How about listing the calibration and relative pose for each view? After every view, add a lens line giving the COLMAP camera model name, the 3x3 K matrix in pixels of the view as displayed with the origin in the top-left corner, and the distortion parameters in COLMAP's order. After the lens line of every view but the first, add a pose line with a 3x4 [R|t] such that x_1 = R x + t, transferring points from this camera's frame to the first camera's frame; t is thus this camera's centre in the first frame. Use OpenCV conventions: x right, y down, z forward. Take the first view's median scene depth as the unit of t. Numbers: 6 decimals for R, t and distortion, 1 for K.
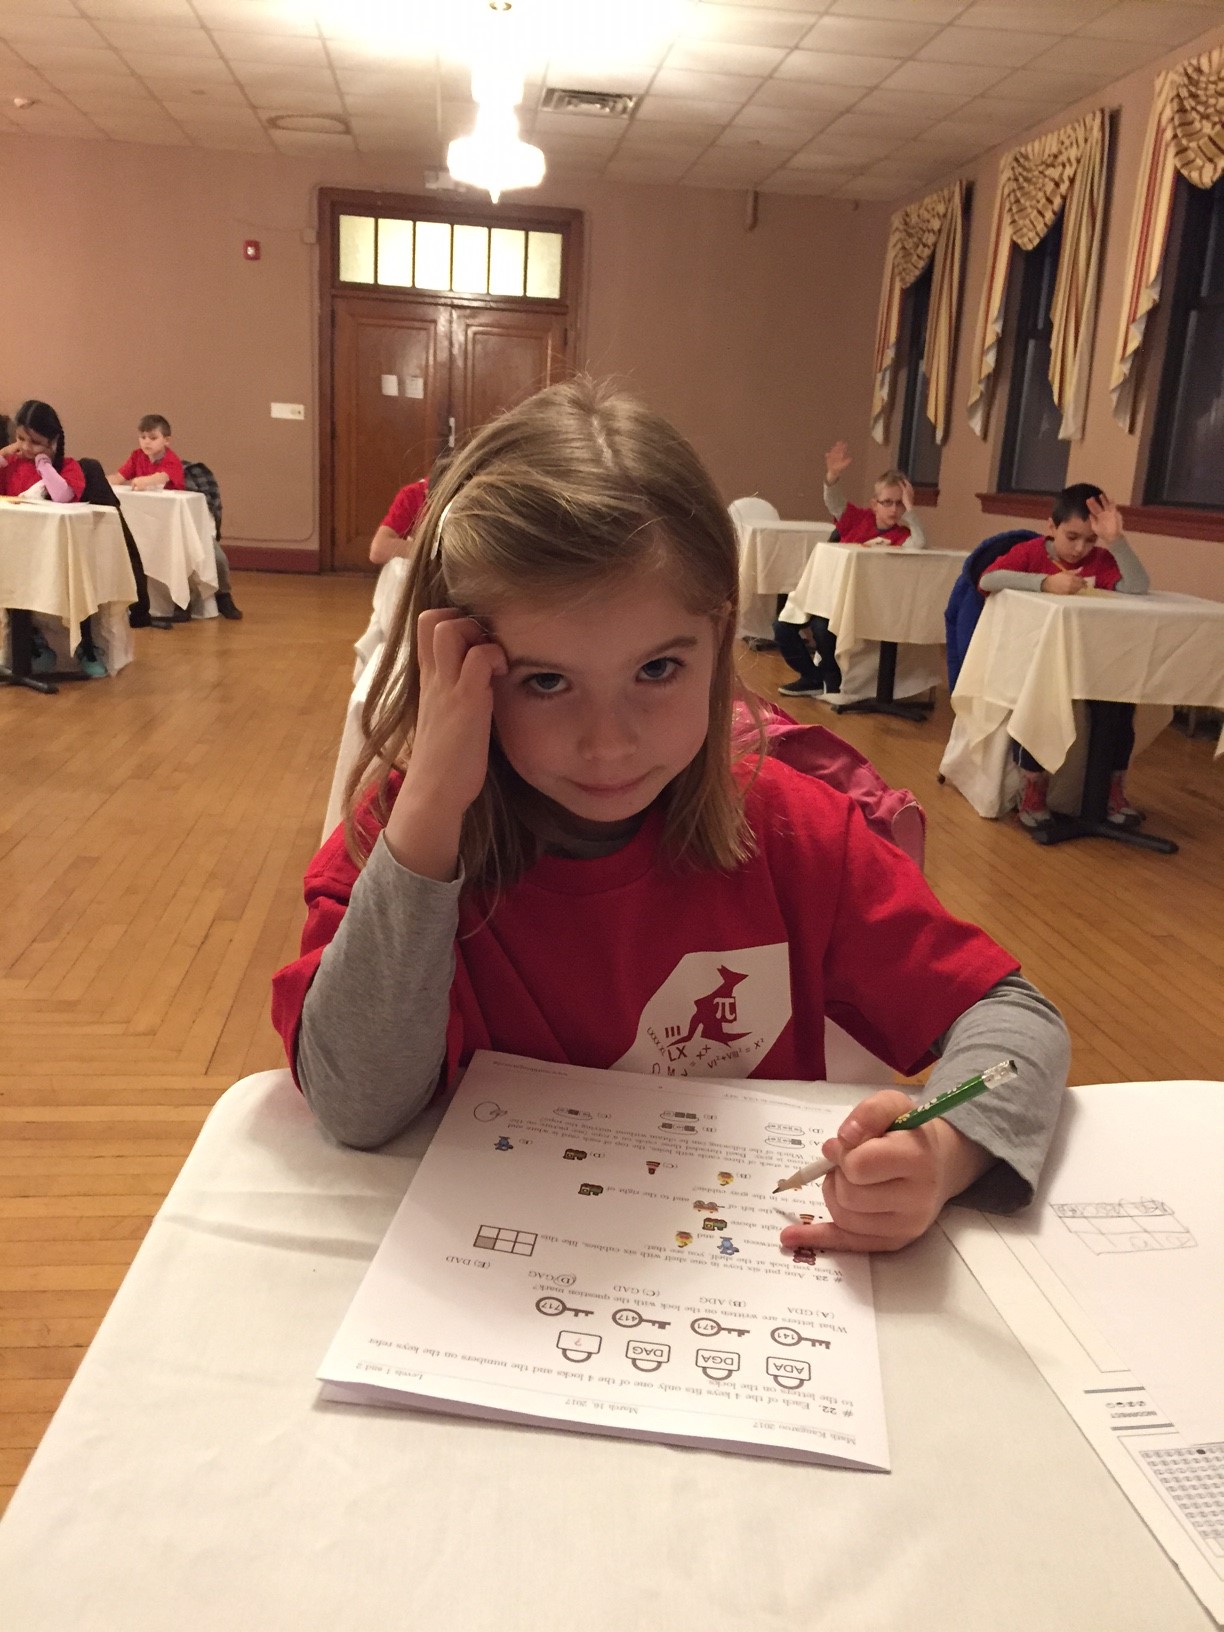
lens RADIAL K [[1403.3, 0, 601.8], [0, 1403.3, 818.9], [0, 0, 1]] dist [0.077443, -0.112397]
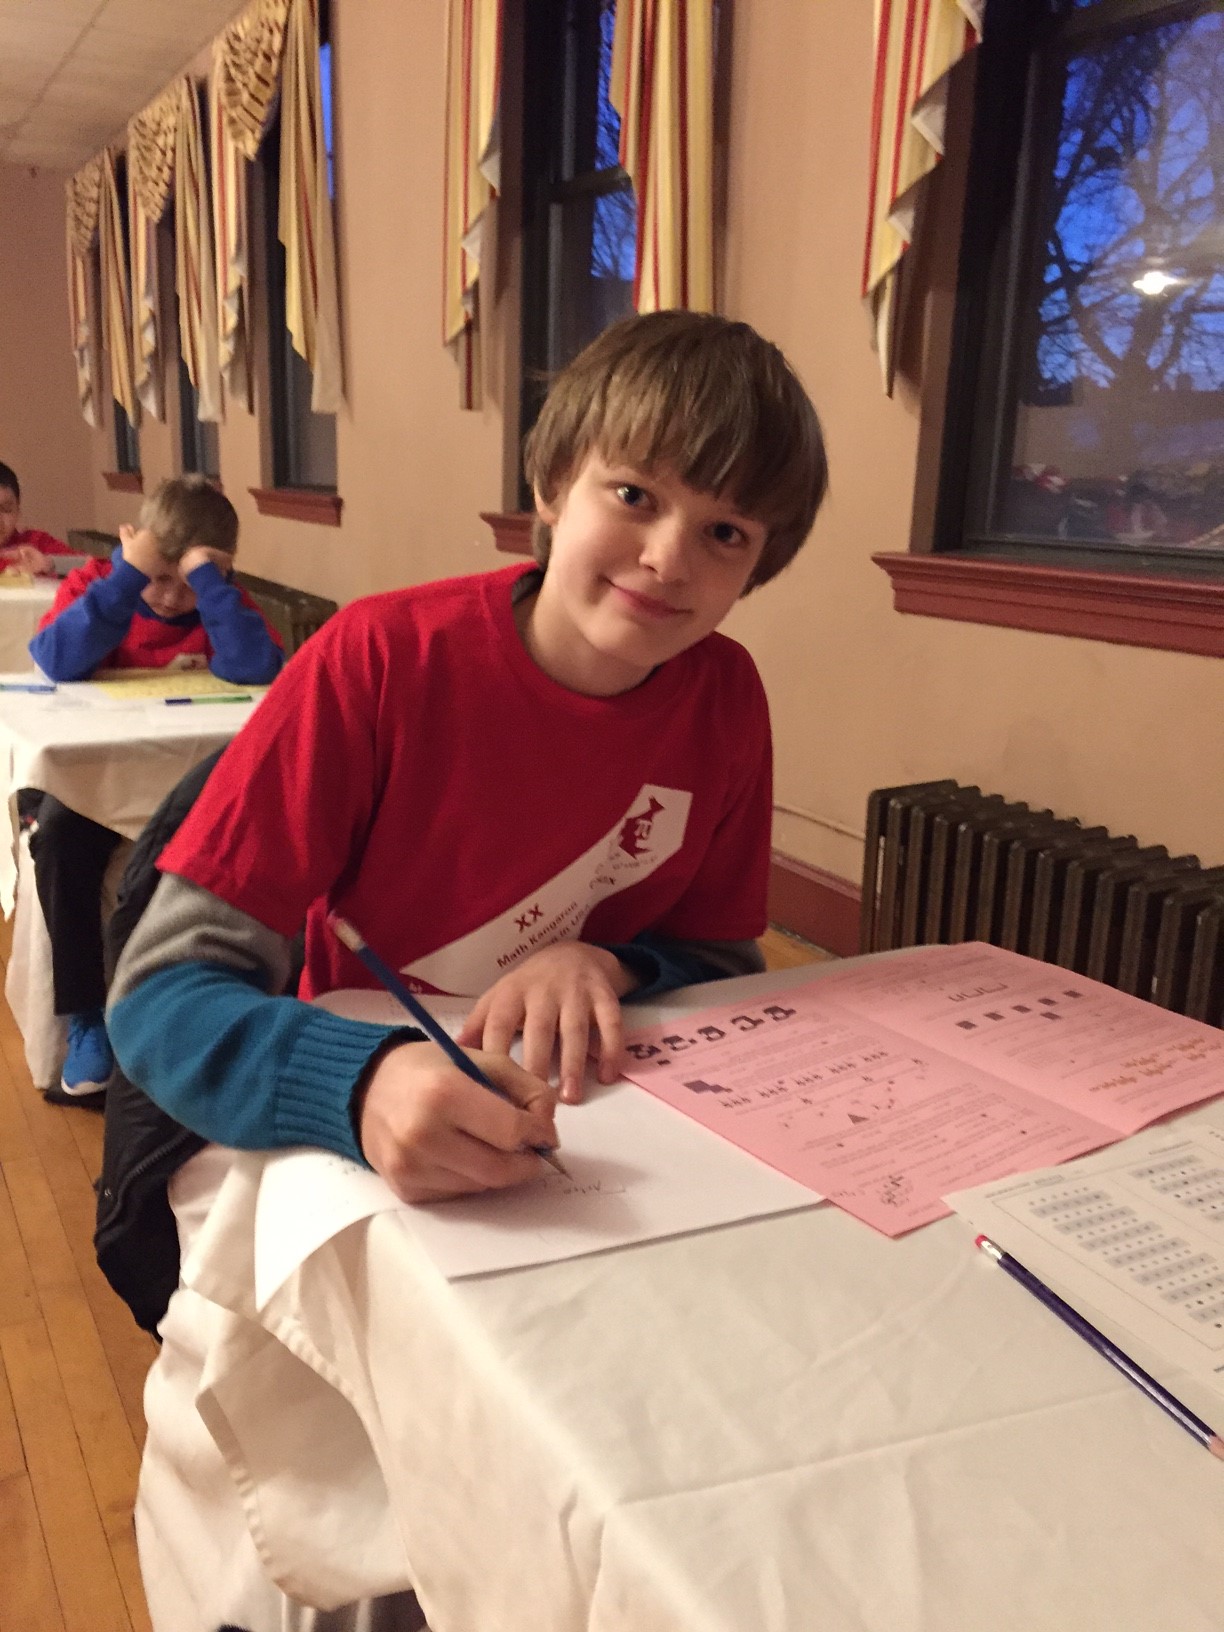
lens RADIAL K [[1403.3, 0, 637.6], [0, 1403.3, 807.8], [0, 0, 1]] dist [0.077443, -0.112397]
pose [[0.914642, -0.116047, 0.387251, 0.175004], [0.116348, 0.992948, 0.022754, 0.004740], [-0.387160, 0.024244, 0.921694, 0.006752]]
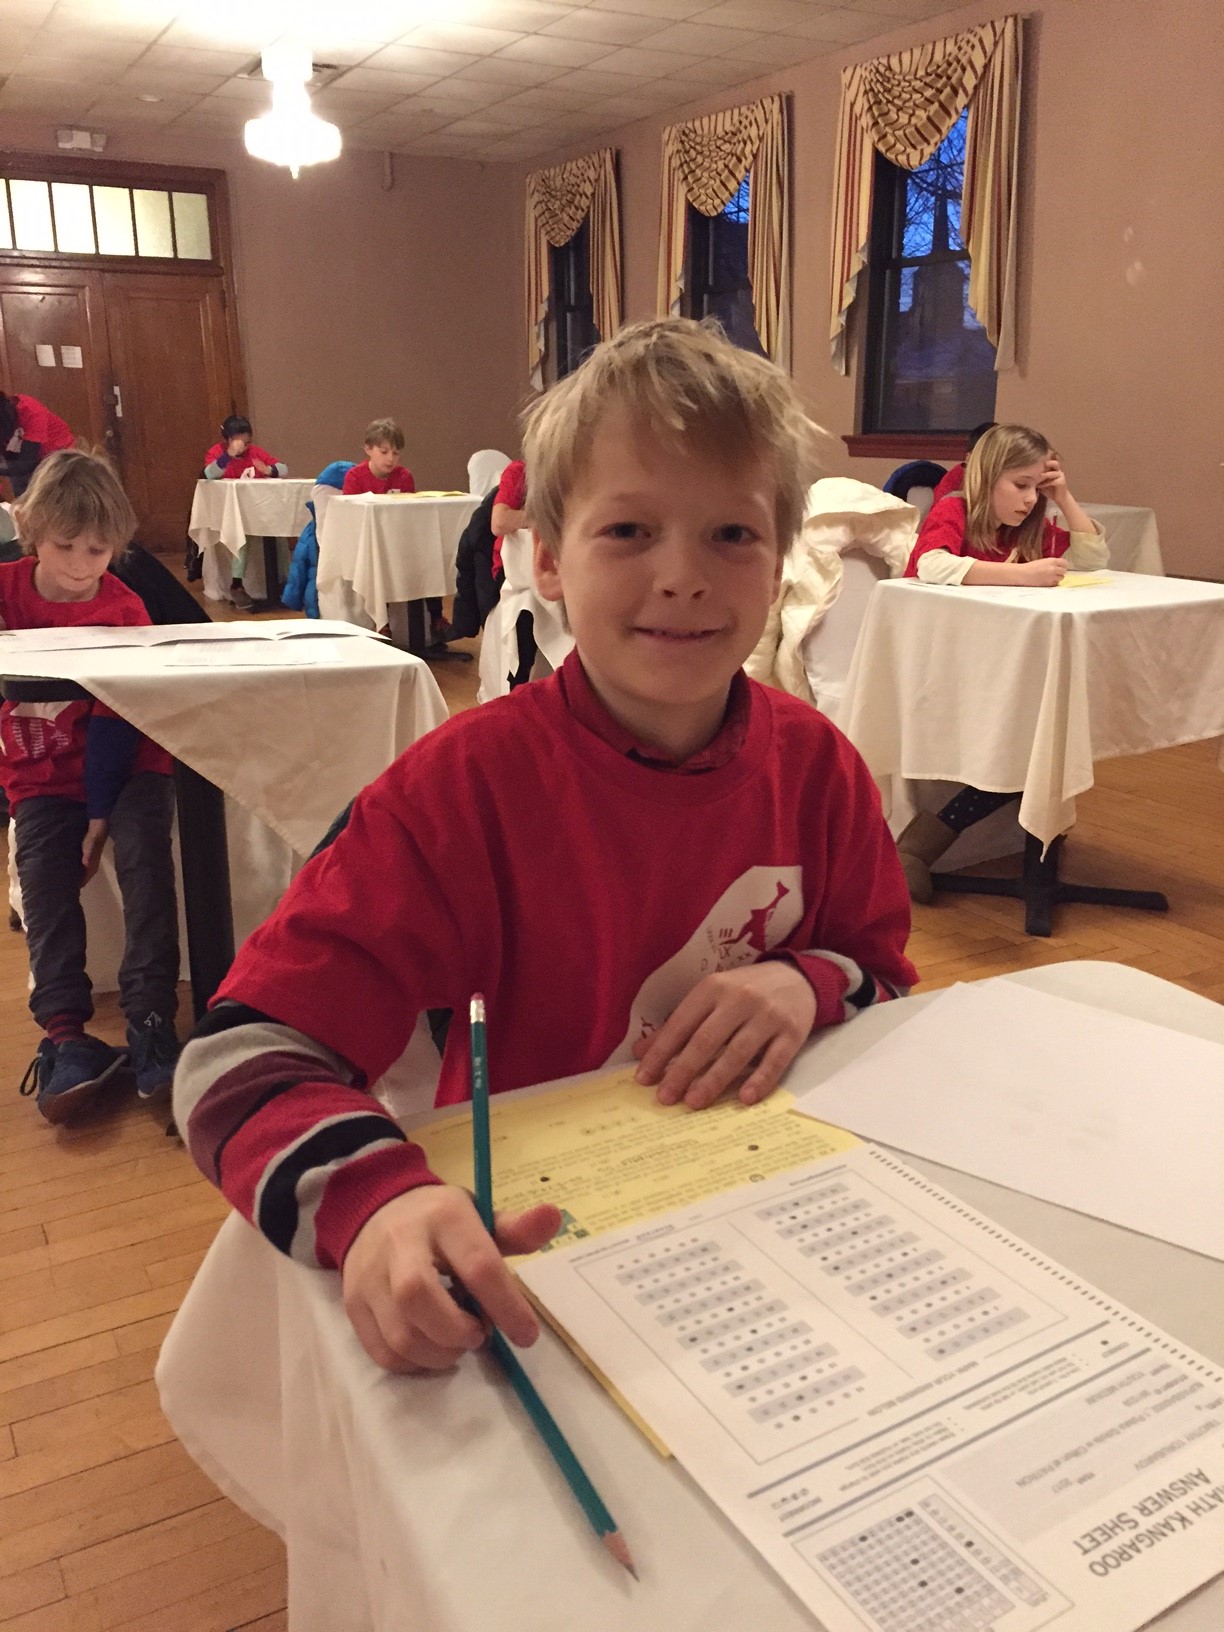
lens RADIAL K [[1403.3, 0, 611.7], [0, 1403.3, 822.5], [0, 0, 1]] dist [0.077443, -0.112397]
pose [[0.918544, -0.164760, 0.359349, -0.255304], [0.150155, 0.986294, 0.068396, -0.008538], [-0.365692, -0.008867, 0.930694, -0.036701]]
